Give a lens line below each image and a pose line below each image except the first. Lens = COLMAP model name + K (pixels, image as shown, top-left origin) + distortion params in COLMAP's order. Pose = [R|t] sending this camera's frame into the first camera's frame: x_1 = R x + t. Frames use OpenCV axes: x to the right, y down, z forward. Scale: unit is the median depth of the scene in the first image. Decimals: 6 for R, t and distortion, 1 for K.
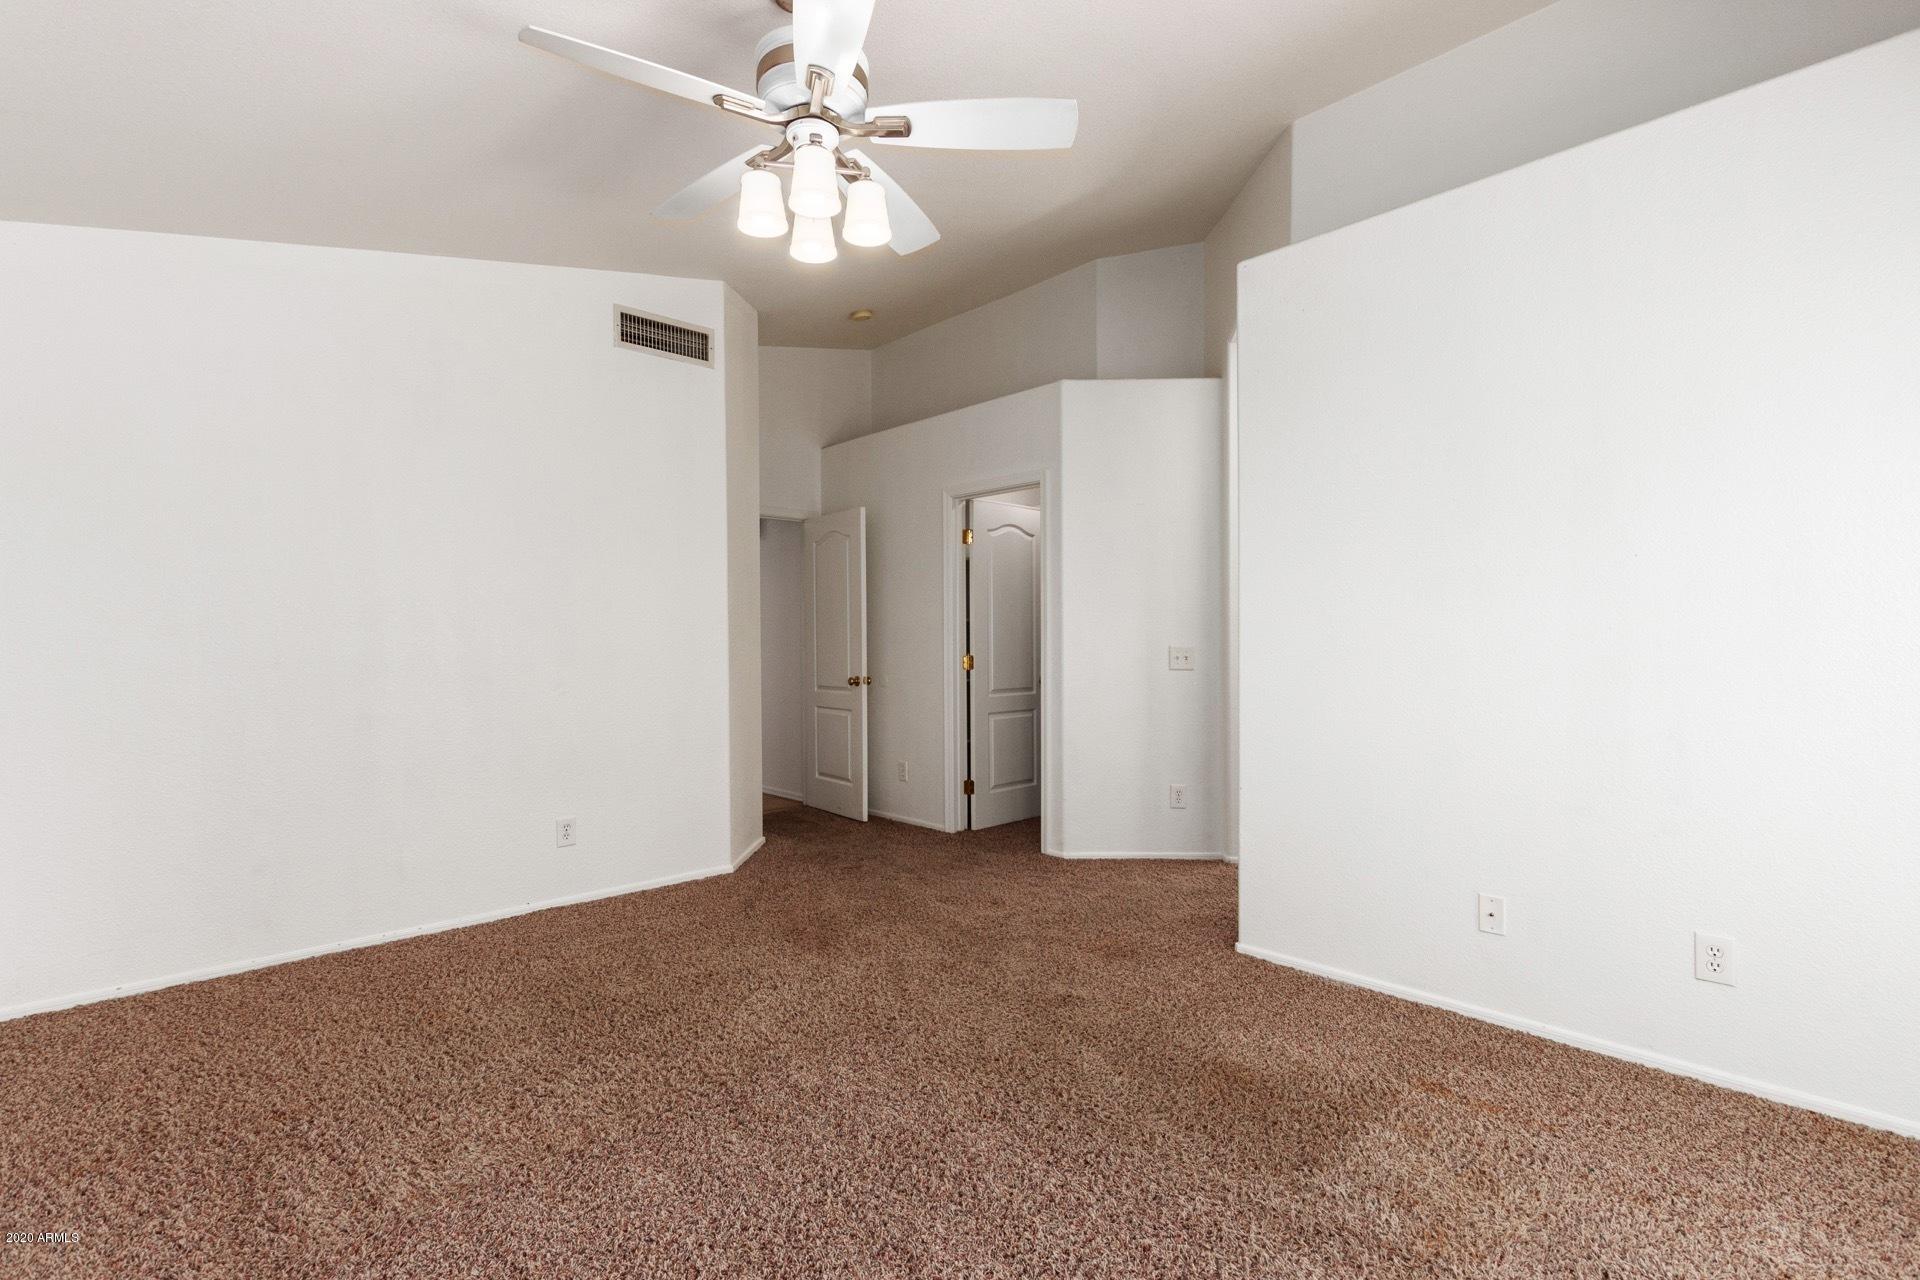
lens RADIAL K [[873.0, 0, 963.2], [0, 873.0, 642.9], [0, 0, 1]] dist [-0.000200, -0.000423]
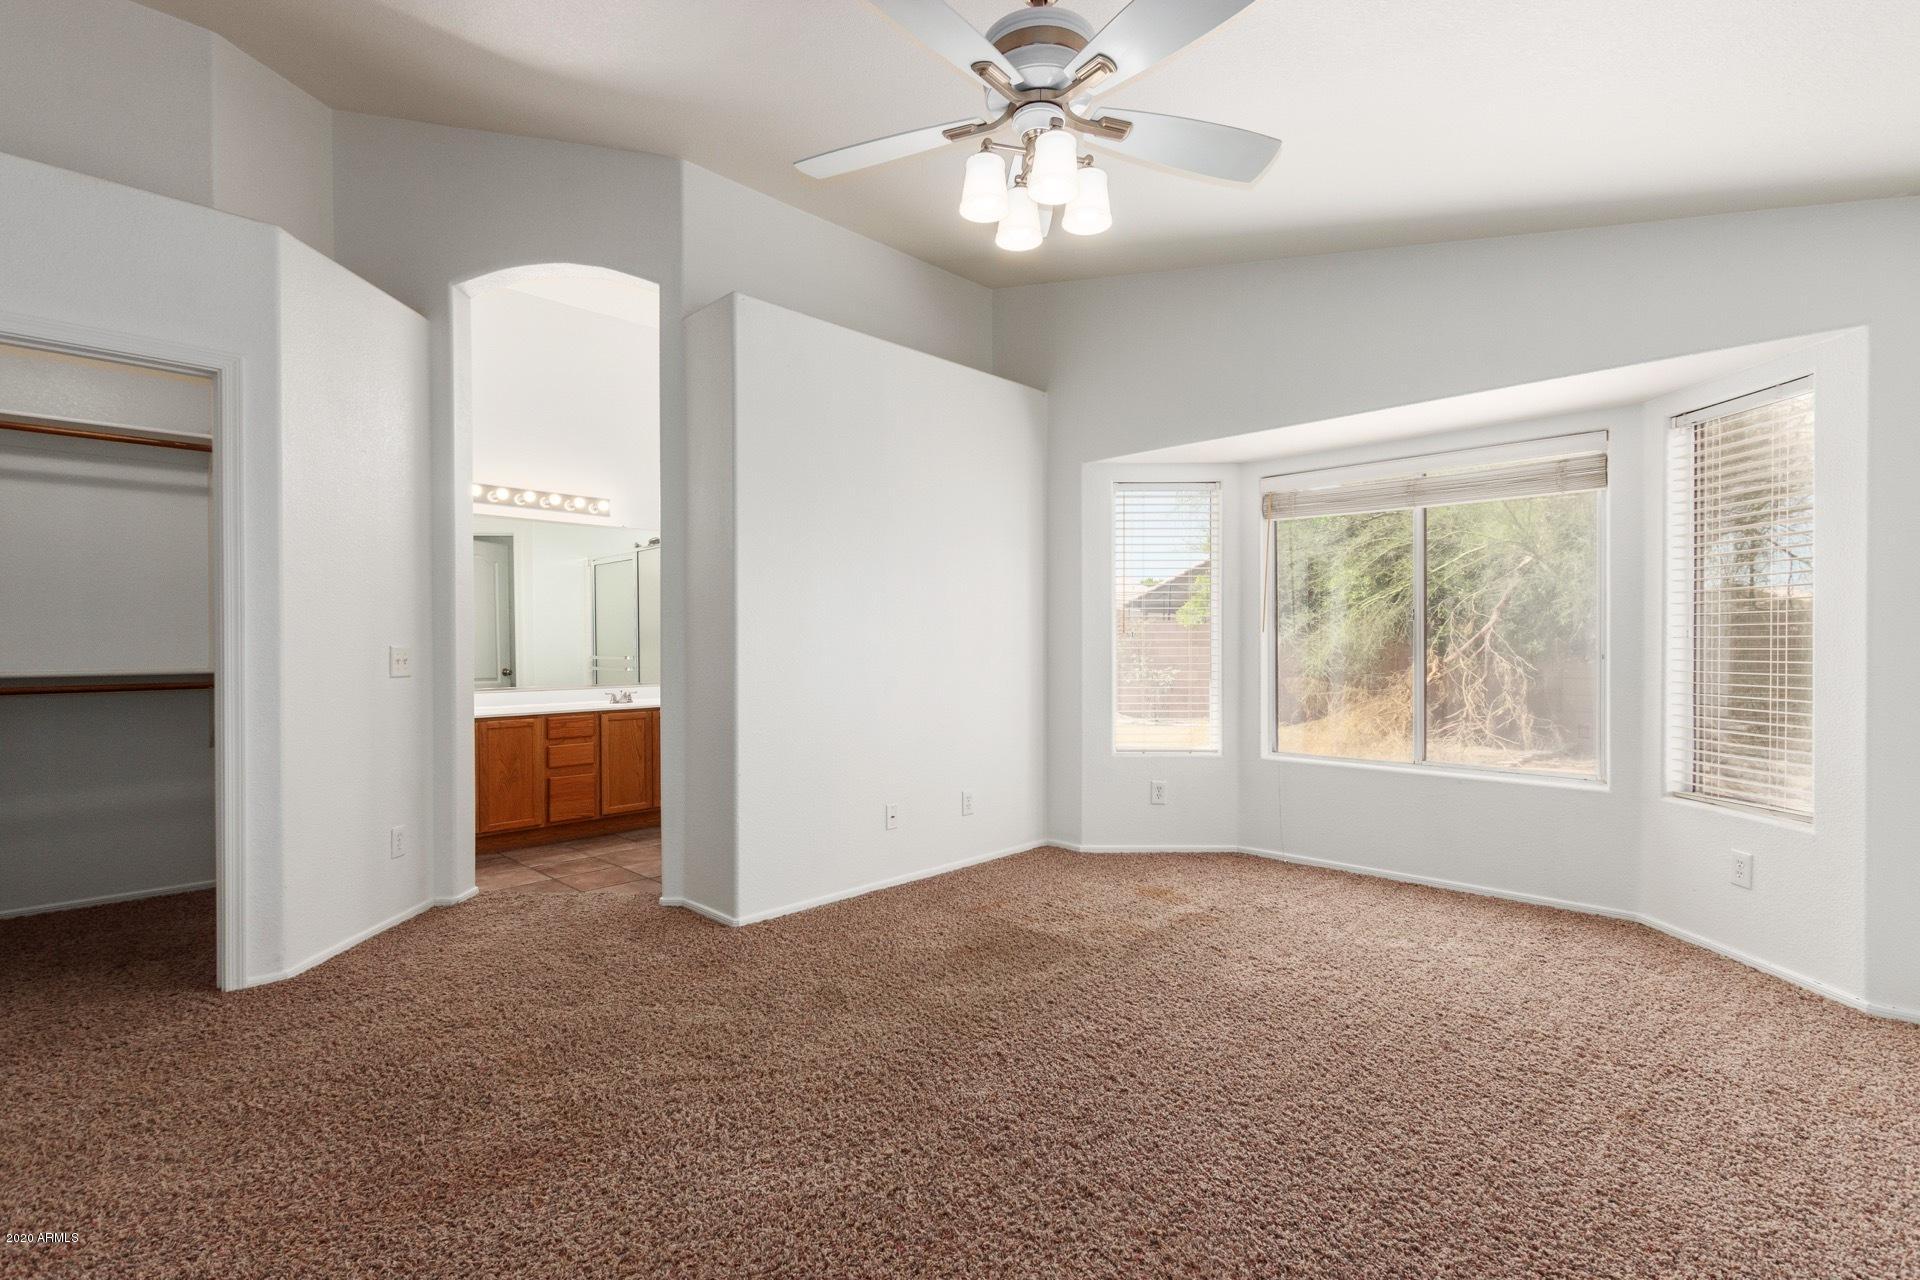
lens RADIAL K [[873.0, 0, 966.8], [0, 873.0, 644.0], [0, 0, 1]] dist [-0.000200, -0.000423]
pose [[-0.039103, 0.001821, 0.999234, -0.711751], [0.002213, 0.999996, -0.001735, 0.005609], [-0.999233, 0.002144, -0.039107, 0.692873]]
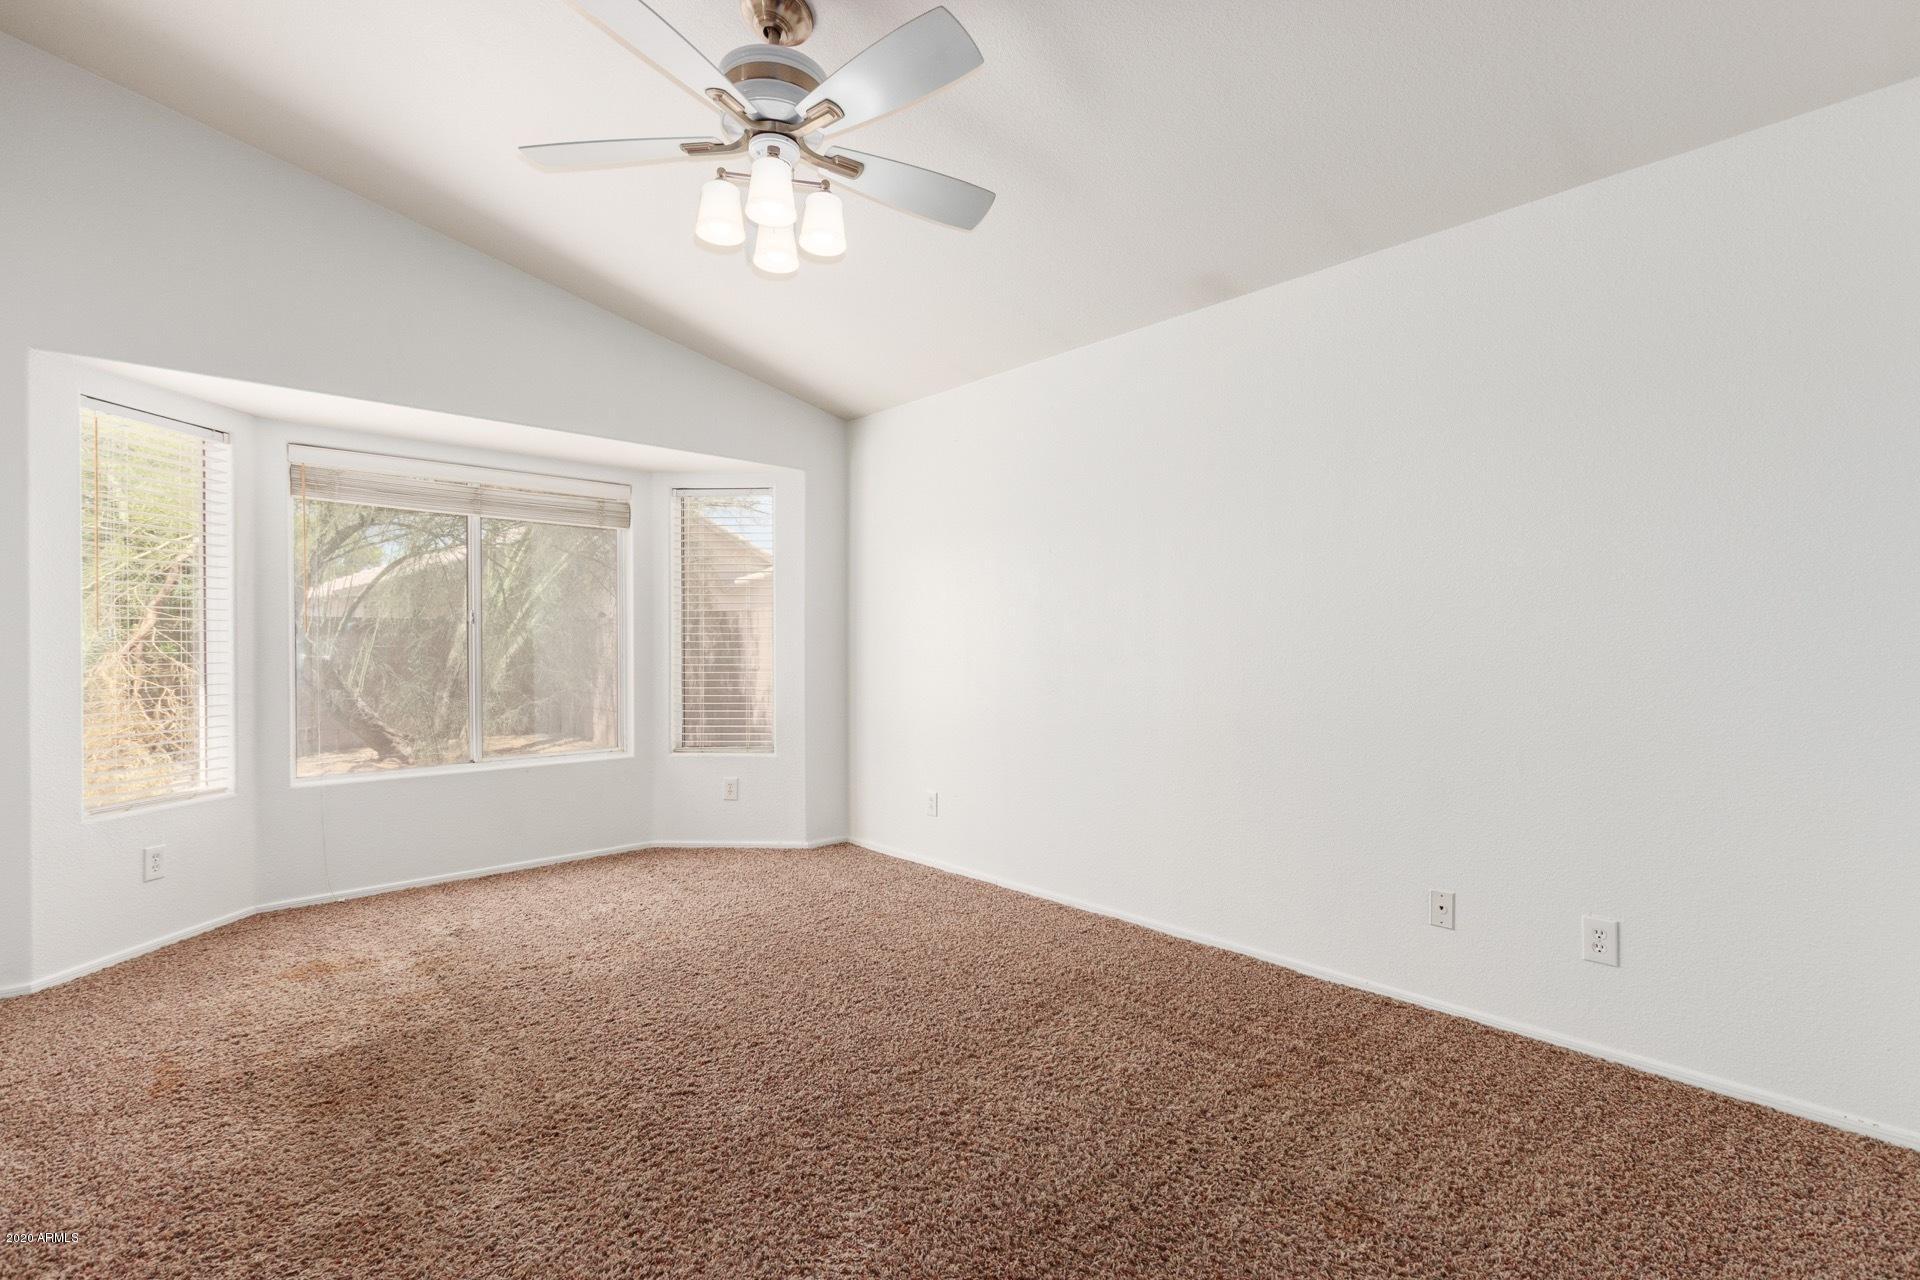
lens RADIAL K [[873.0, 0, 959.6], [0, 873.0, 646.5], [0, 0, 1]] dist [-0.000200, -0.000423]
pose [[-0.999844, 0.002485, 0.017479, -0.254660], [0.002549, 0.999990, 0.003690, 0.001975], [-0.017470, 0.003734, -0.999840, 1.254400]]
